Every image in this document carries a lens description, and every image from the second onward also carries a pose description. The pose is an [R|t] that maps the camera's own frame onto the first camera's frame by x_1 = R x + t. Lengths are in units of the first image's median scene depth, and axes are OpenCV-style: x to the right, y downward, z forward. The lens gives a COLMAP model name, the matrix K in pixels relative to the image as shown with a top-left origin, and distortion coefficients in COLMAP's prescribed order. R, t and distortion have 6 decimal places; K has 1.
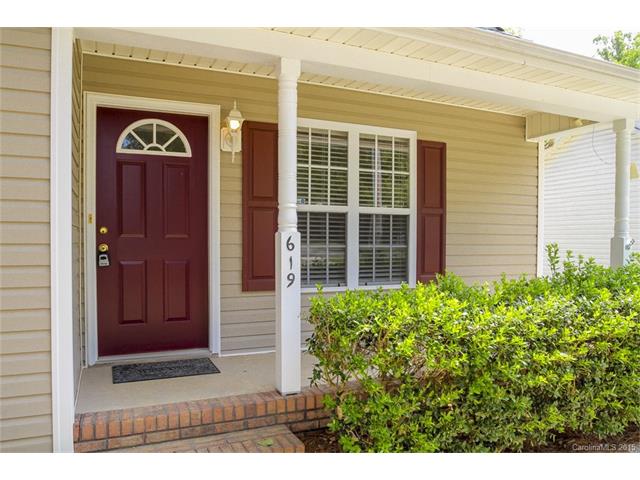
lens RADIAL K [[485.0, 0, 322.1], [0, 485.0, 245.0], [0, 0, 1]] dist [-0.031635, -0.001188]
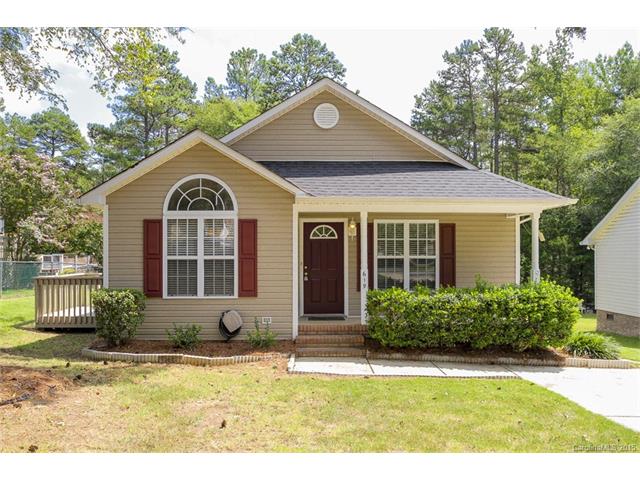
lens RADIAL K [[485.0, 0, 319.7], [0, 485.0, 241.7], [0, 0, 1]] dist [-0.031635, -0.001188]
pose [[0.923272, -0.020467, -0.383600, 0.631376], [0.004658, 0.999103, -0.042098, -0.057315], [0.384118, 0.037081, 0.922539, -1.412561]]
